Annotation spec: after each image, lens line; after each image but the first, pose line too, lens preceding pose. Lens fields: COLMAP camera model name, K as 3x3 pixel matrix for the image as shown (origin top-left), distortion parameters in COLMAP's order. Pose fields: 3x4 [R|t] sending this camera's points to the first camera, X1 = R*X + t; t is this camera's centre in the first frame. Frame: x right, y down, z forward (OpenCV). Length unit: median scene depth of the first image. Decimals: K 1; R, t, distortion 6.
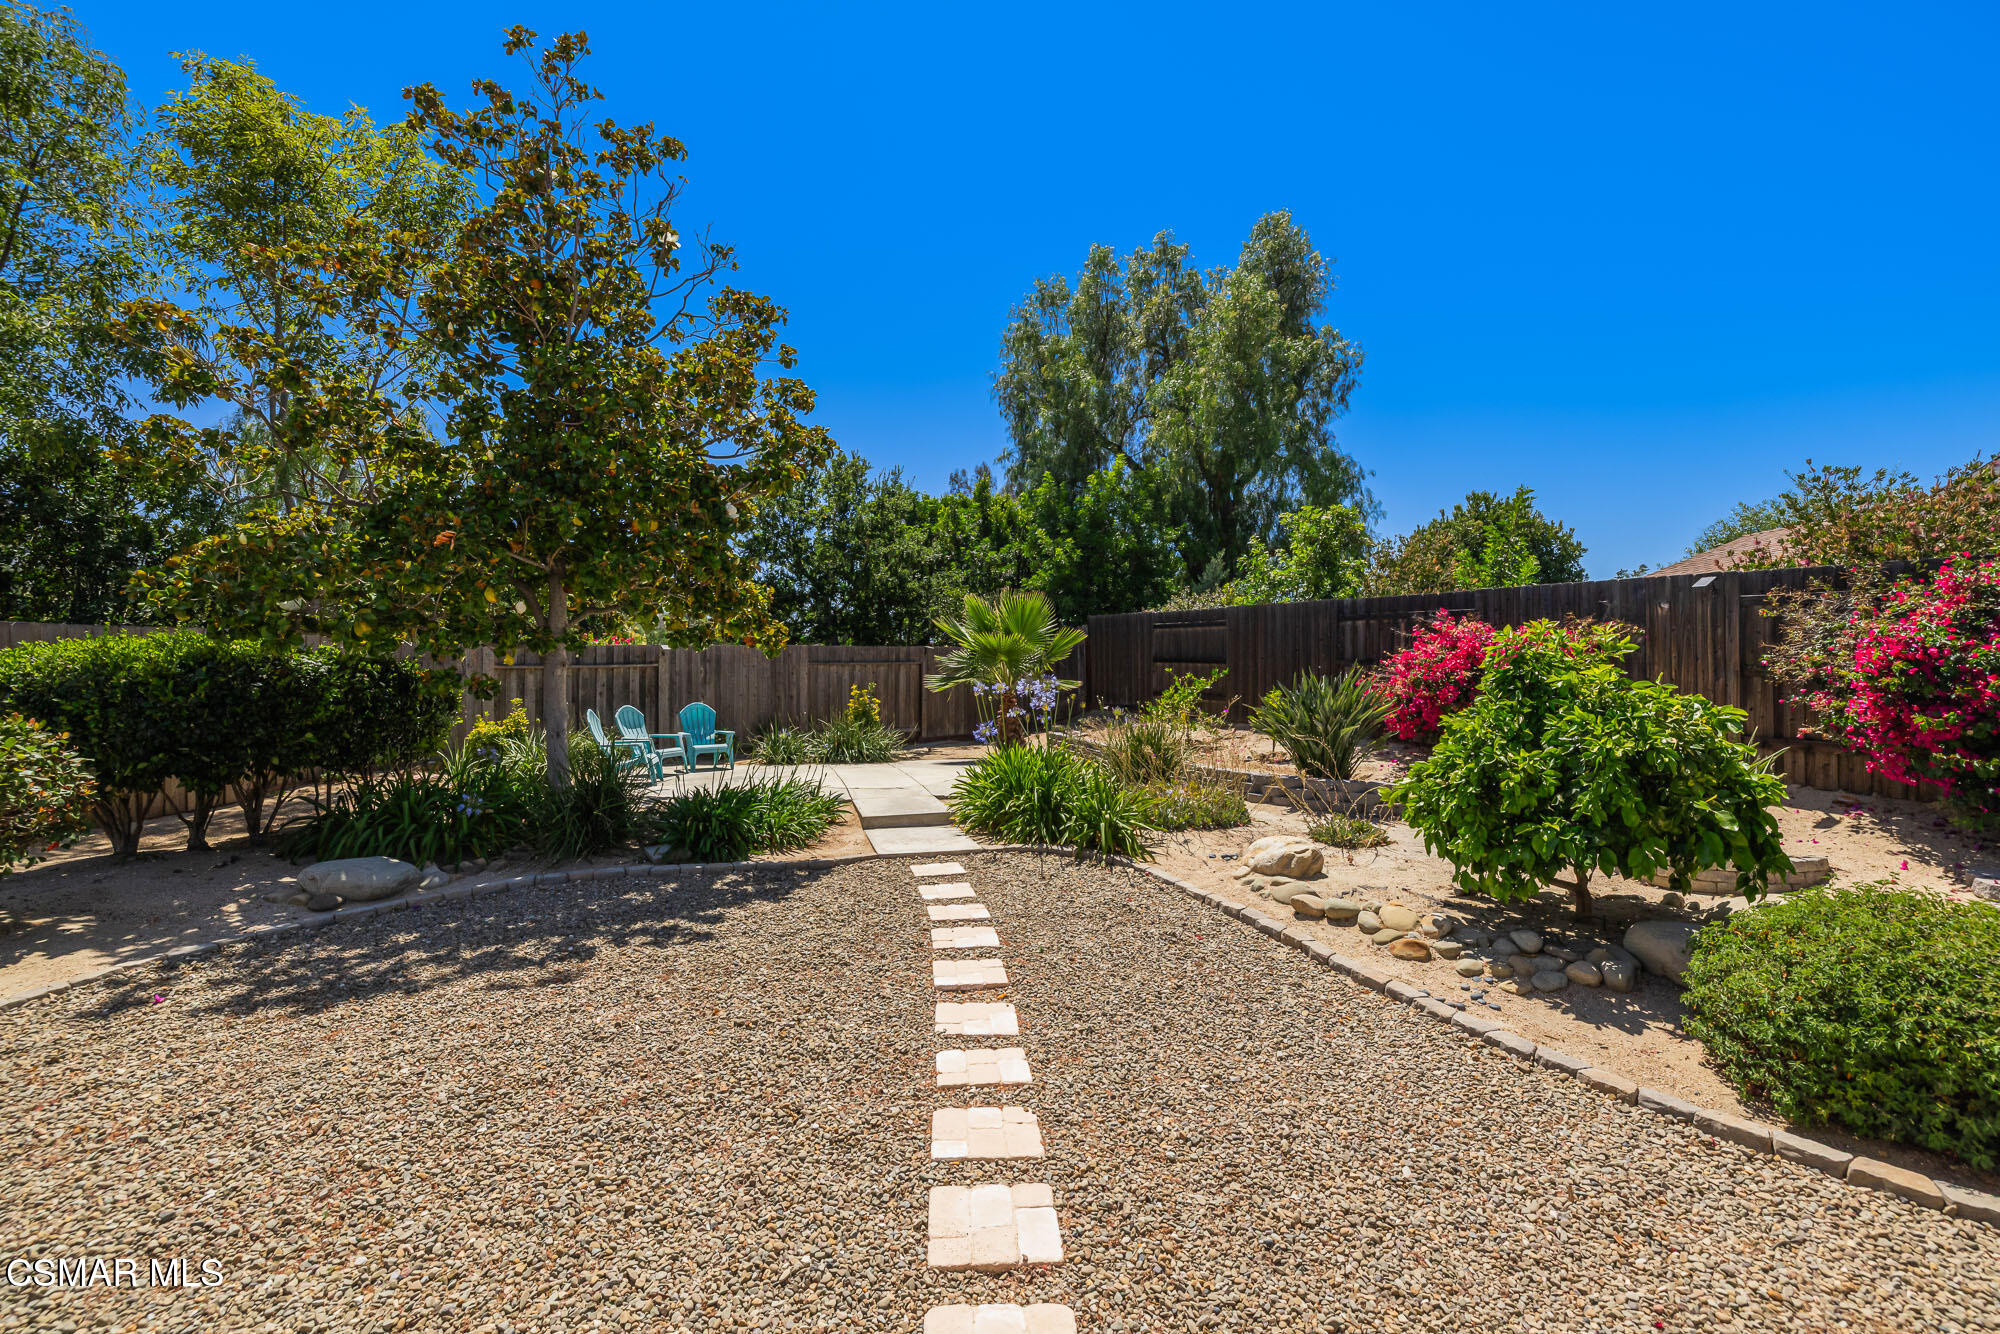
lens RADIAL K [[842.5, 0, 1004.0], [0, 842.5, 663.9], [0, 0, 1]] dist [-0.000567, 0.001314]
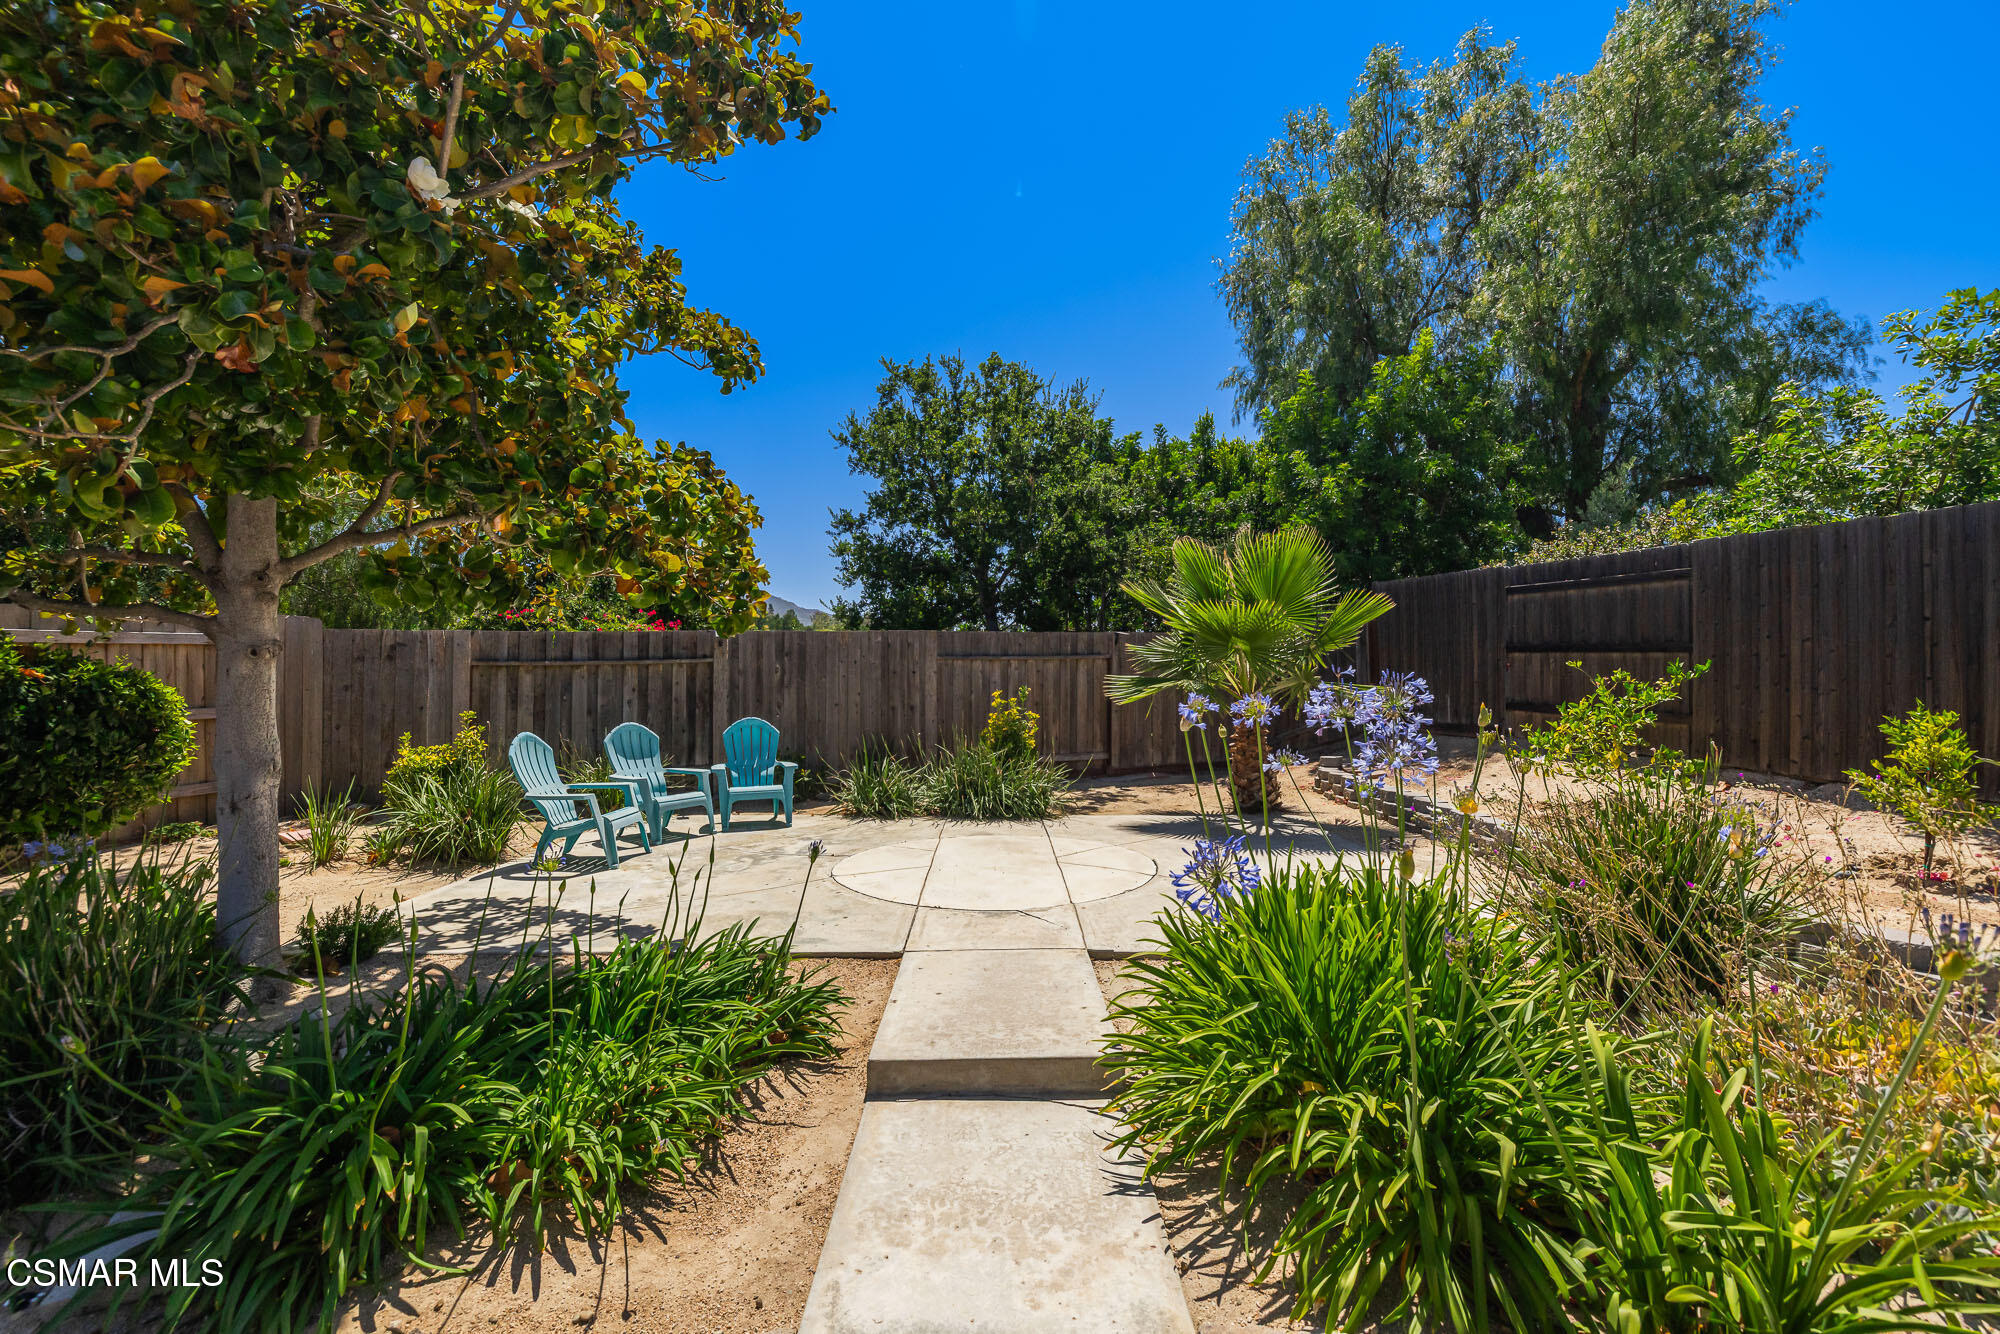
lens RADIAL K [[842.5, 0, 989.8], [0, 842.5, 677.5], [0, 0, 1]] dist [-0.000567, 0.001314]
pose [[0.962360, 0.000015, -0.271778, -0.009005], [0.004712, 0.999849, 0.016738, 0.004325], [0.271737, -0.017389, 0.962214, 0.374420]]
